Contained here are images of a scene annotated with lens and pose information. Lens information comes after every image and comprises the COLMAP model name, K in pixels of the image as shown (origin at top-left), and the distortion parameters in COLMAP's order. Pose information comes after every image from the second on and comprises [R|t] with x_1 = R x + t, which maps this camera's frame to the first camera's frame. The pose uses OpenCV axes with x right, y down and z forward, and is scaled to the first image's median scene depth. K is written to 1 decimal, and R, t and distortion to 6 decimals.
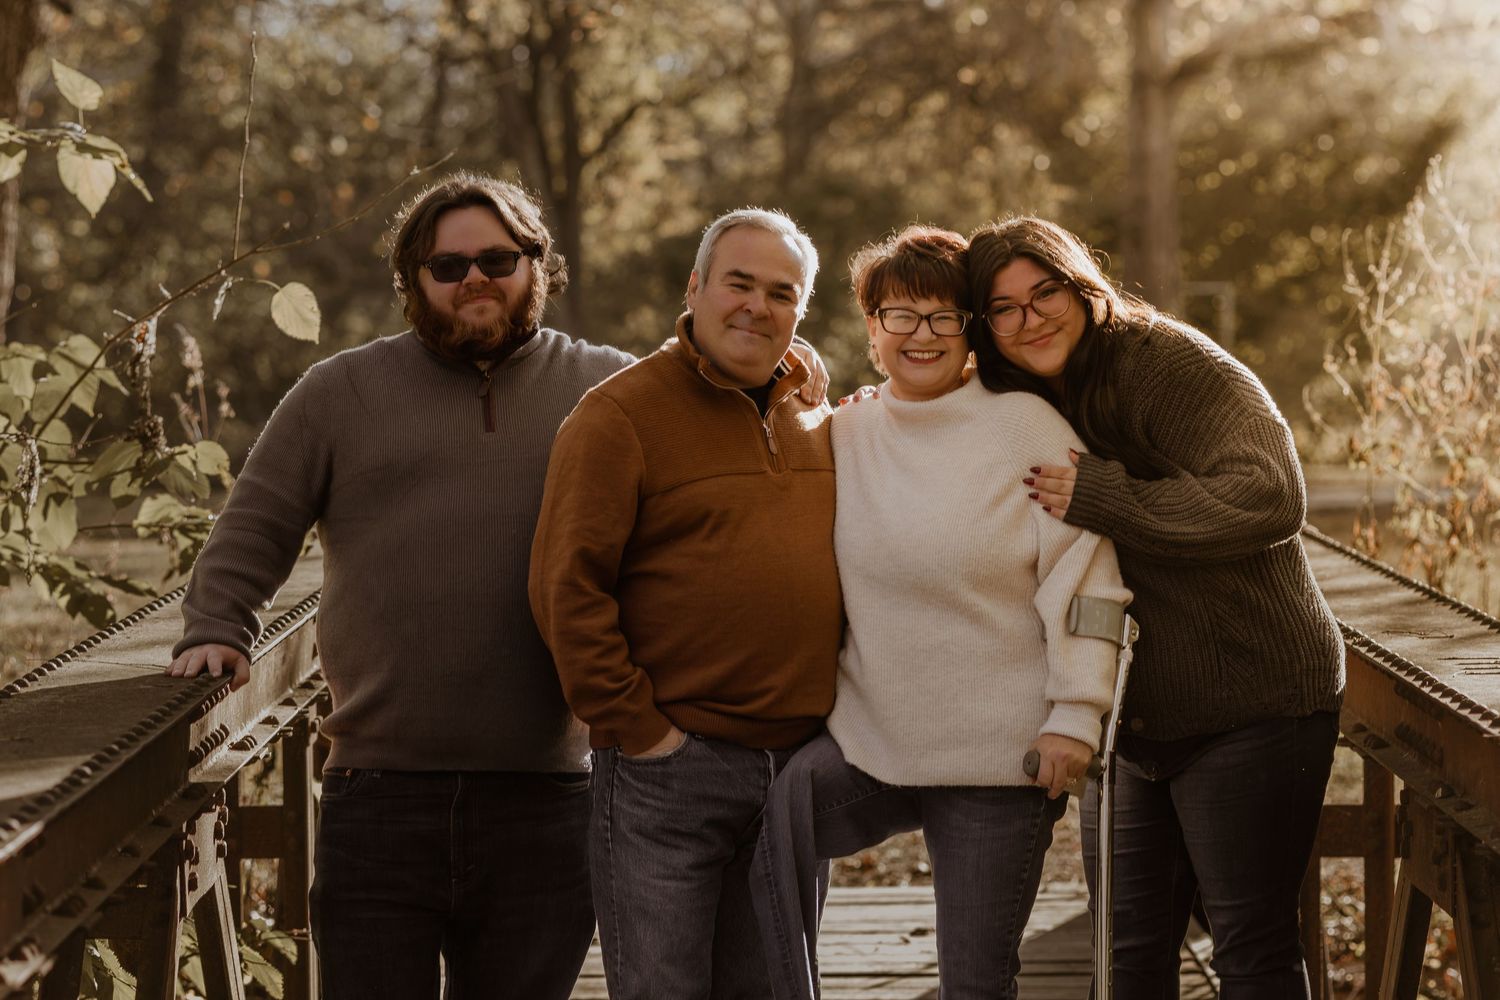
lens RADIAL K [[5873.4, 0, 753.3], [0, 5873.4, 506.1], [0, 0, 1]] dist [-0.003300, 0.000000]
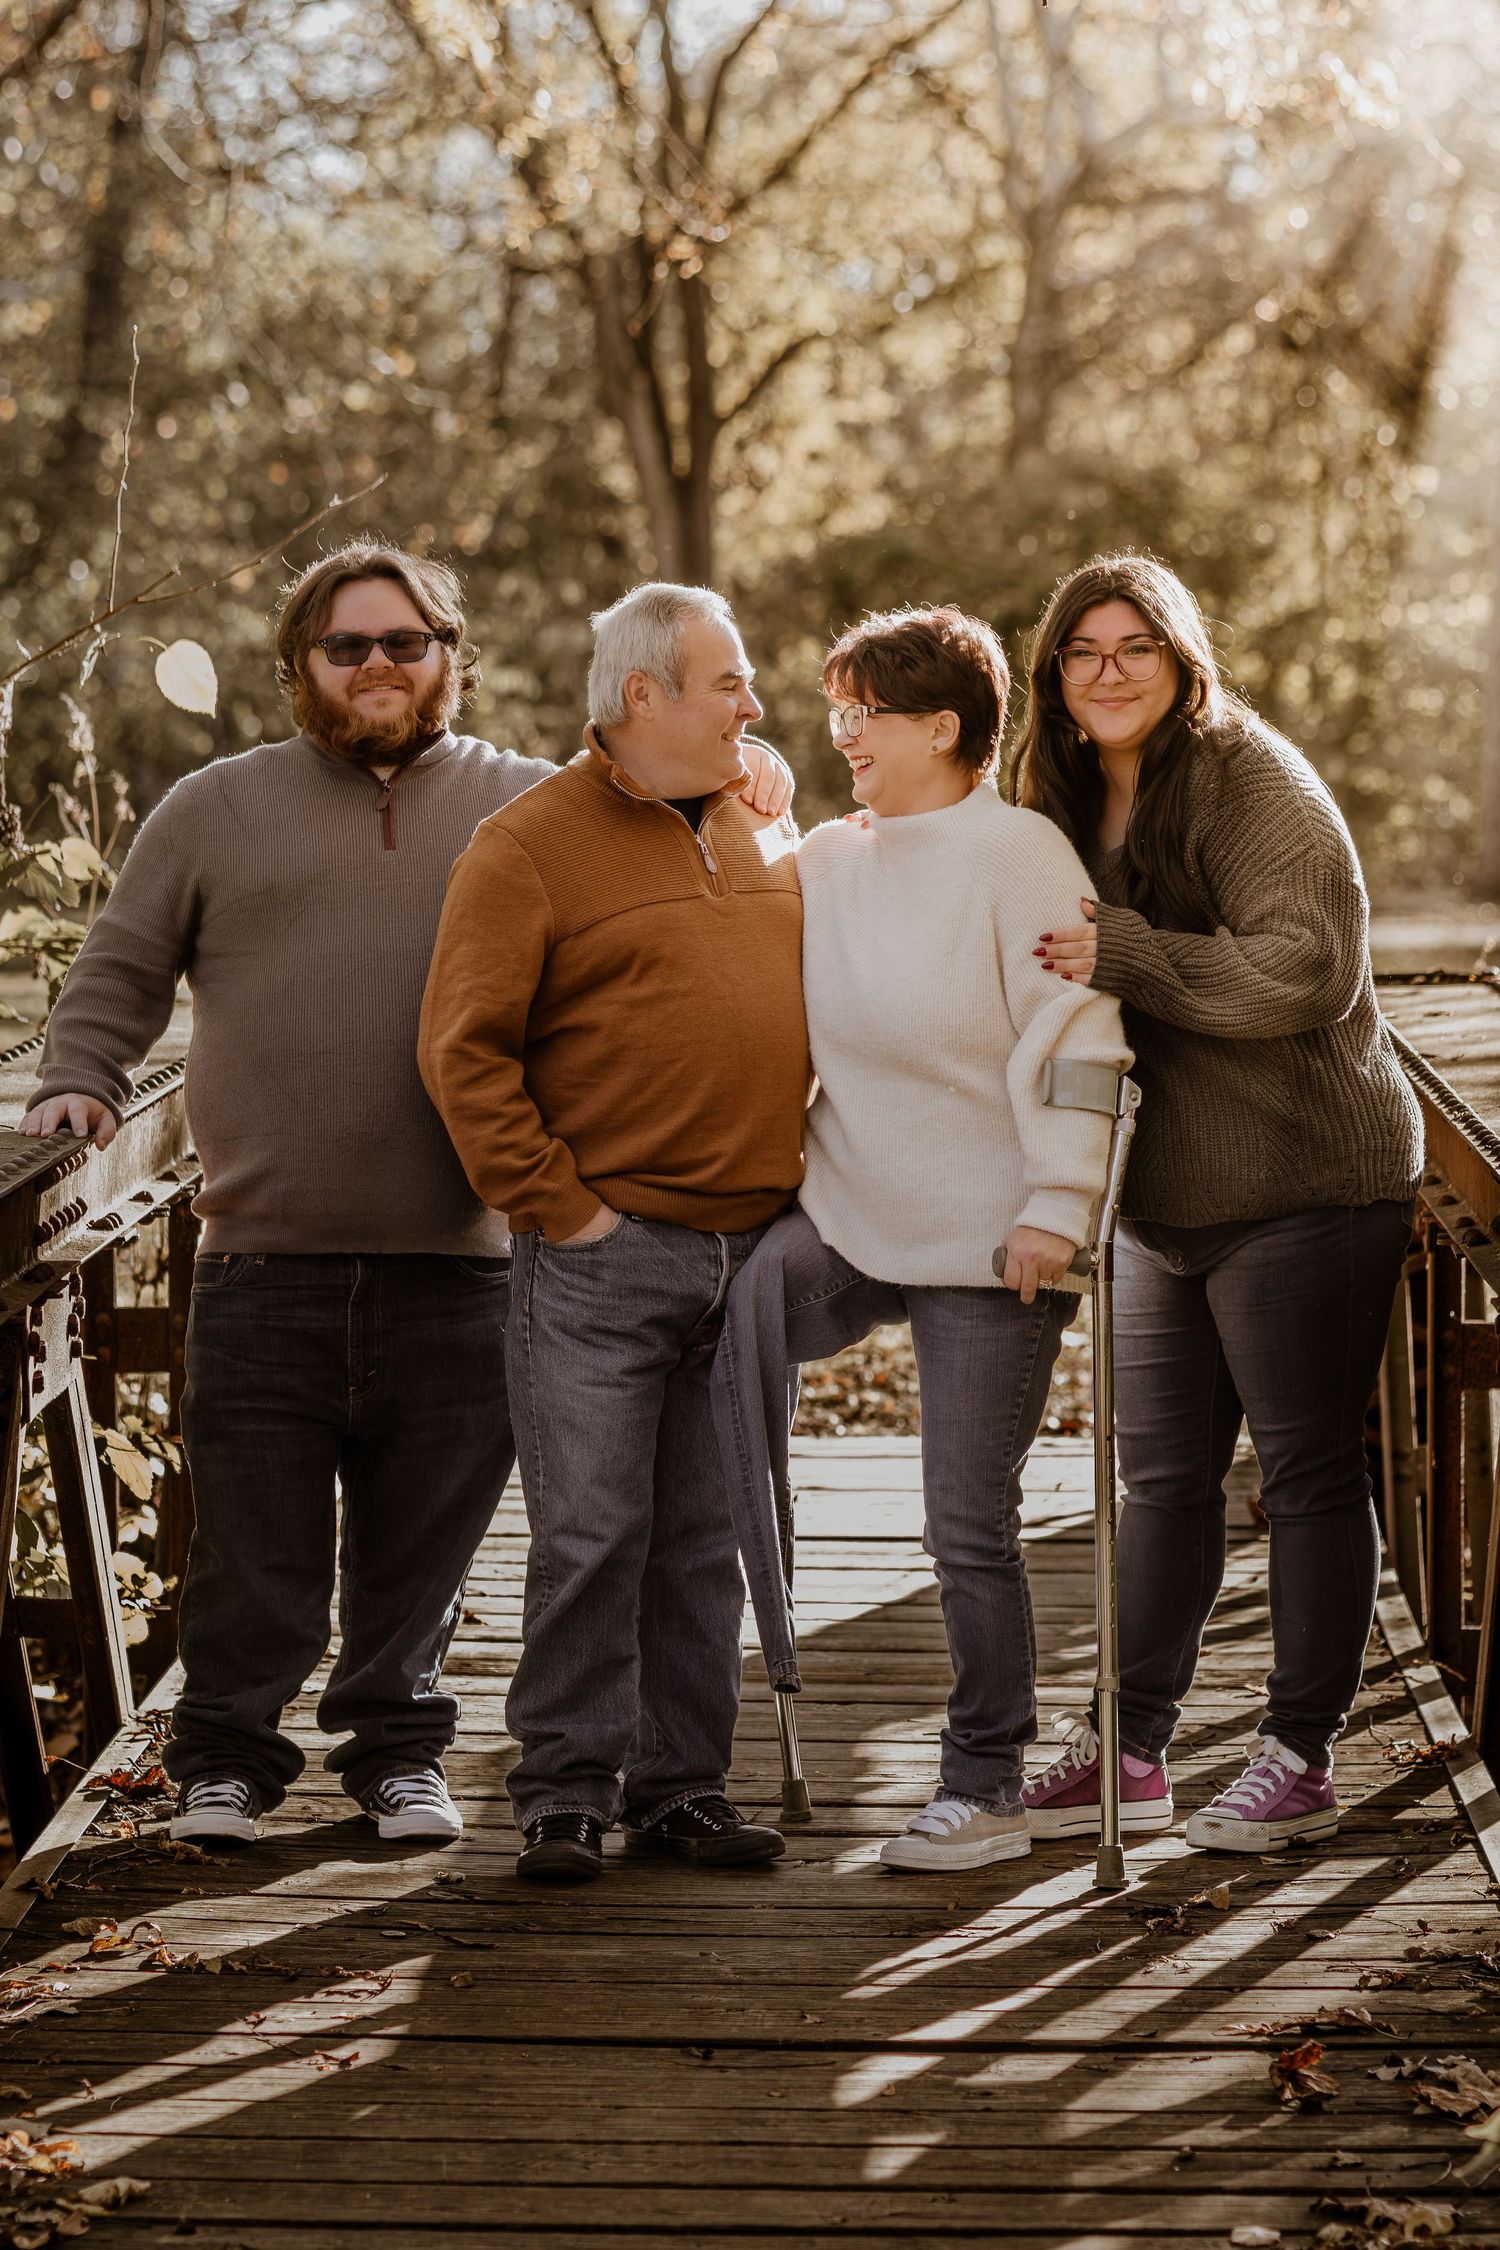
lens RADIAL K [[8810.2, 0, 768.4], [0, 8810.2, 1134.3], [0, 0, 1]] dist [-0.003300, 0.000000]
pose [[0.999646, 0.010903, -0.024272, 0.035674], [-0.010349, 0.999686, 0.022825, -0.001303], [0.024513, -0.022566, 0.999445, -0.230048]]
